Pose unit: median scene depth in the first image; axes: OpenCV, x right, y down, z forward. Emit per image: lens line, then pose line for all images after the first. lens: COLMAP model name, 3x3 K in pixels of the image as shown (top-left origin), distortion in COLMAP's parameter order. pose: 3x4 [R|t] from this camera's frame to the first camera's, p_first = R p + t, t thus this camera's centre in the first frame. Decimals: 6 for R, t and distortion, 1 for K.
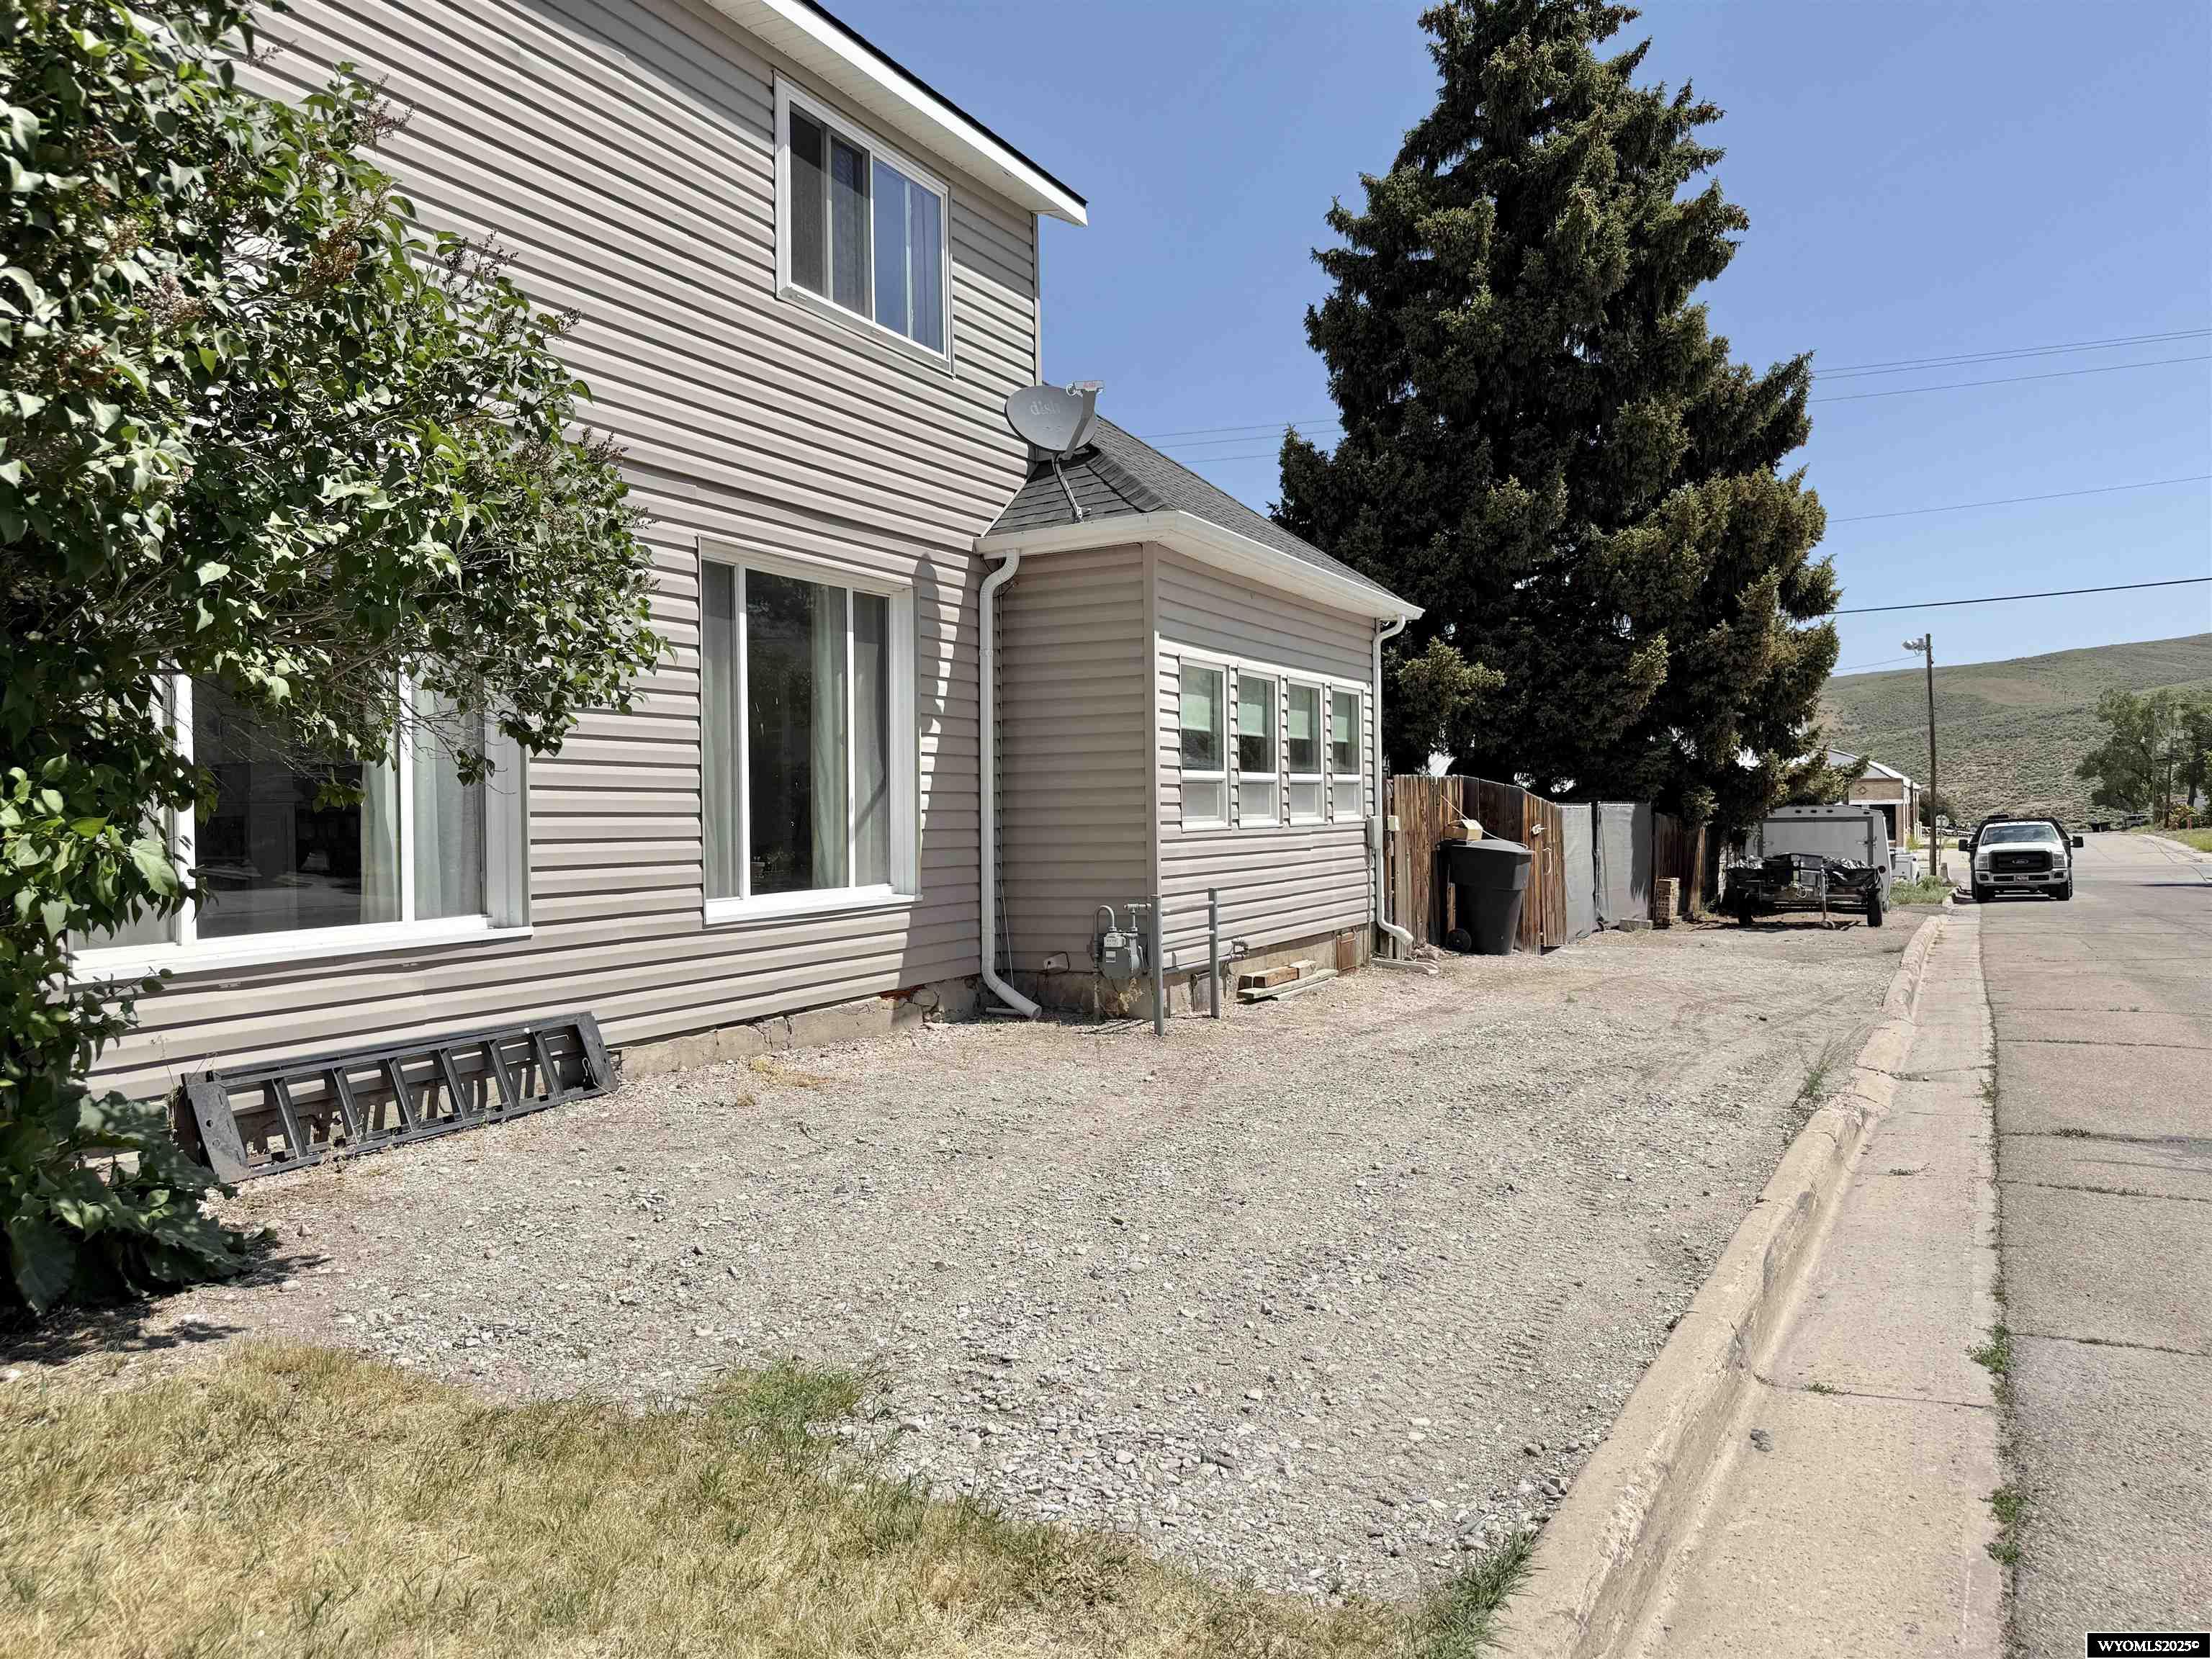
lens RADIAL K [[1571.8, 0, 1098.6], [0, 1571.8, 827.6], [0, 0, 1]] dist [0.052322, -0.037467]
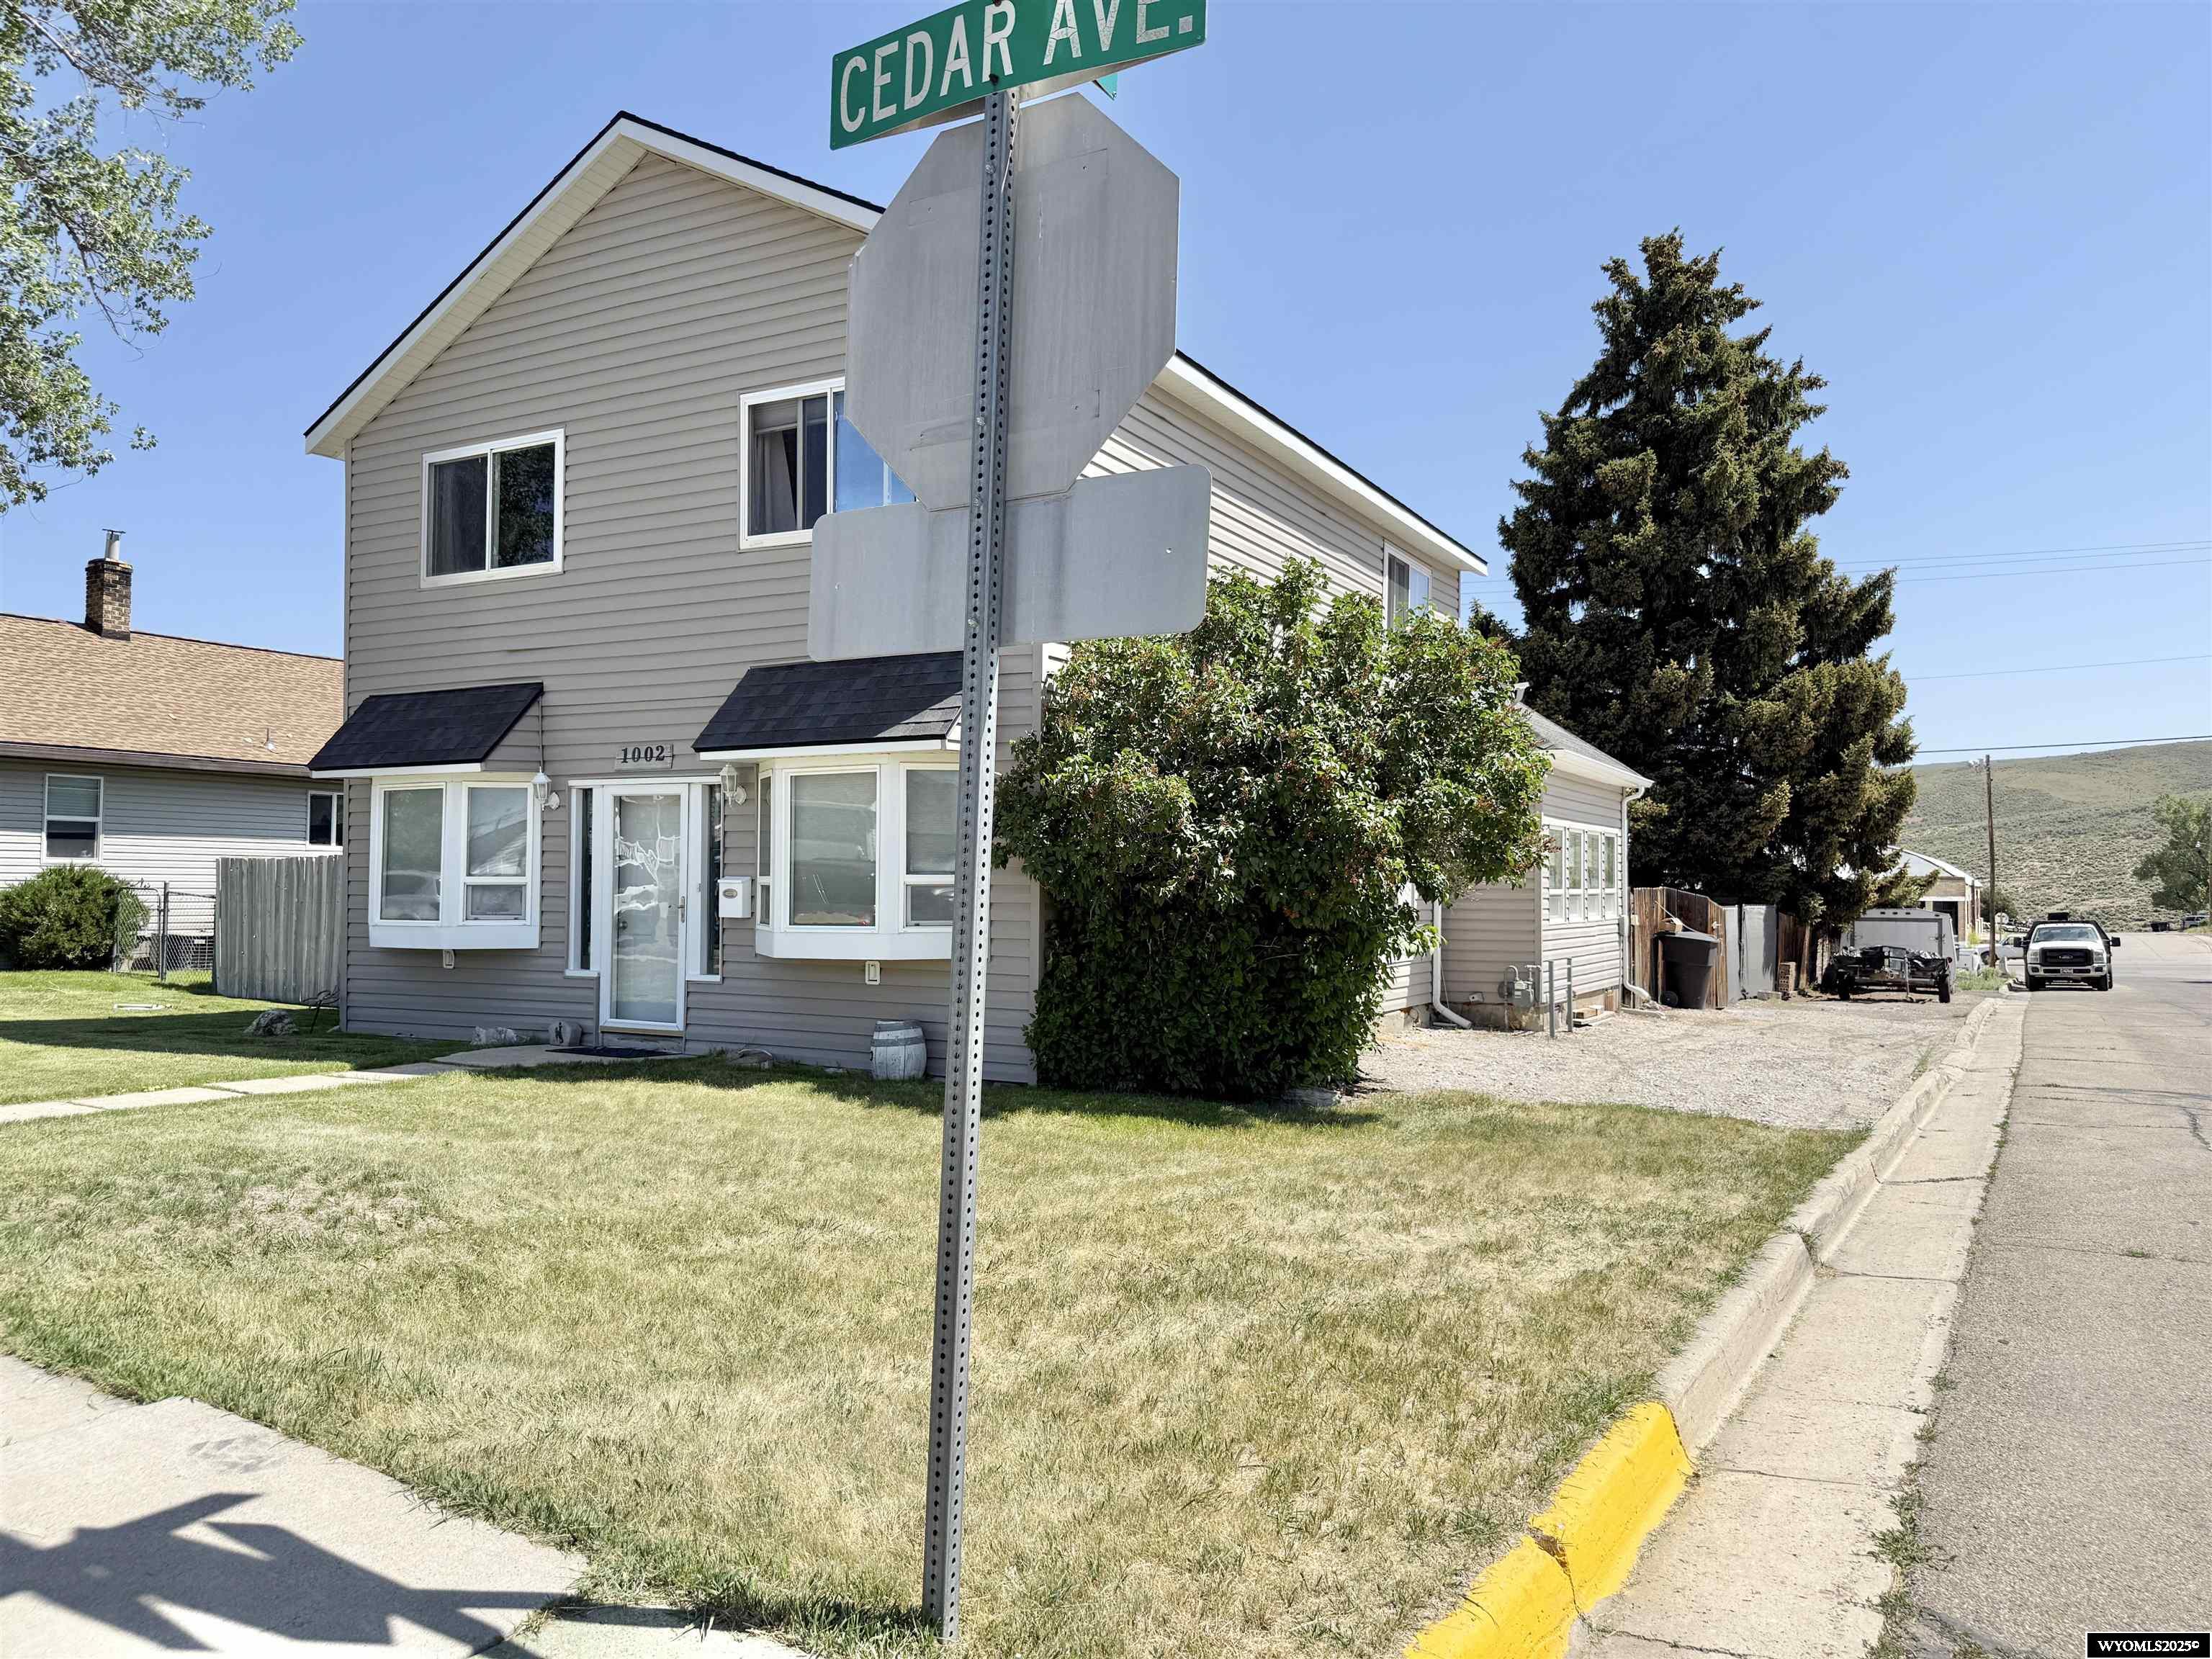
lens RADIAL K [[1571.8, 0, 1102.3], [0, 1571.8, 835.8], [0, 0, 1]] dist [0.052322, -0.037467]
pose [[0.999337, 0.022858, -0.028339, -0.172671], [-0.023997, 0.998891, -0.040508, -0.005866], [0.027381, 0.041161, 0.998777, -0.337546]]
